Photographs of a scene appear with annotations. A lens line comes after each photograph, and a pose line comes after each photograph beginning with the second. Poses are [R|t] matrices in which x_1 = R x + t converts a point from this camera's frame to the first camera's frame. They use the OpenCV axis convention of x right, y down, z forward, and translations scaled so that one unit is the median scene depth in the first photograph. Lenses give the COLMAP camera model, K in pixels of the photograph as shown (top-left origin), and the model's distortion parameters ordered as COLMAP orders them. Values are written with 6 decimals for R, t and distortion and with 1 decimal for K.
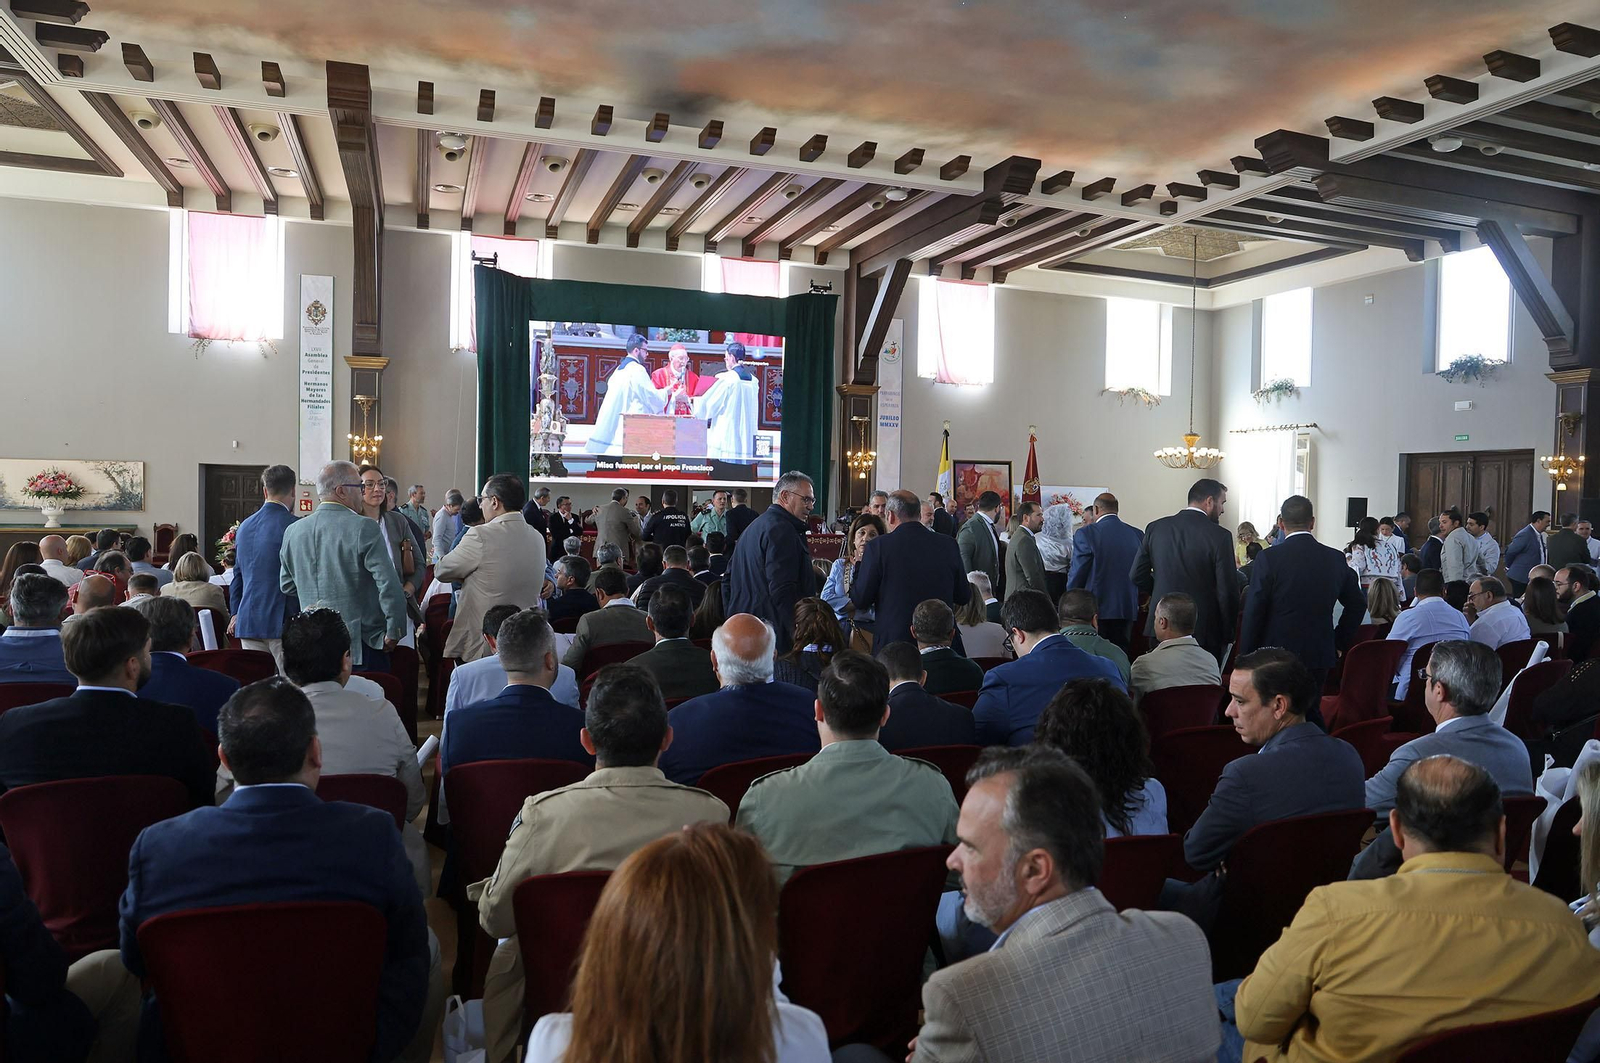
lens RADIAL K [[1073.8, 0, 800.0], [0, 1073.8, 531.5], [0, 0, 1]] dist [-0.031005, 0.003285]
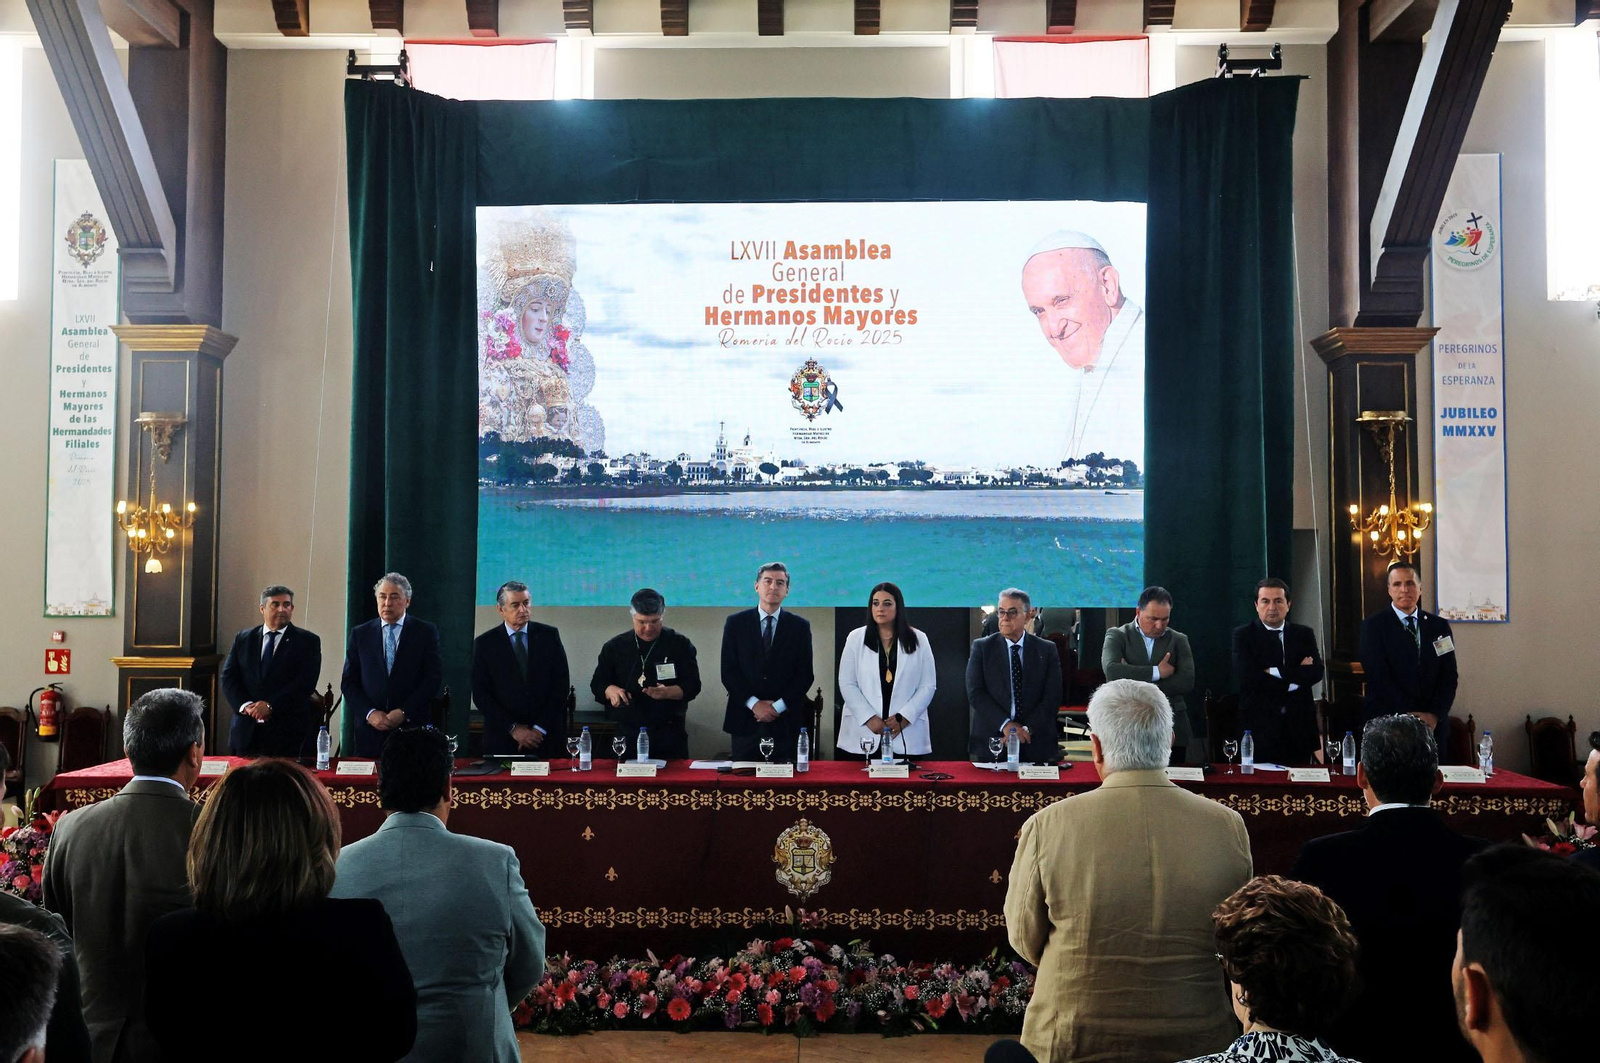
lens RADIAL K [[1517.2, 0, 765.7], [0, 1517.2, 528.4], [0, 0, 1]] dist [0.001013, -0.000040]
pose [[0.936669, -0.028216, -0.349078, 0.044284], [0.004059, 0.997557, -0.069743, -0.034695], [0.350193, 0.063909, 0.934495, 0.500575]]
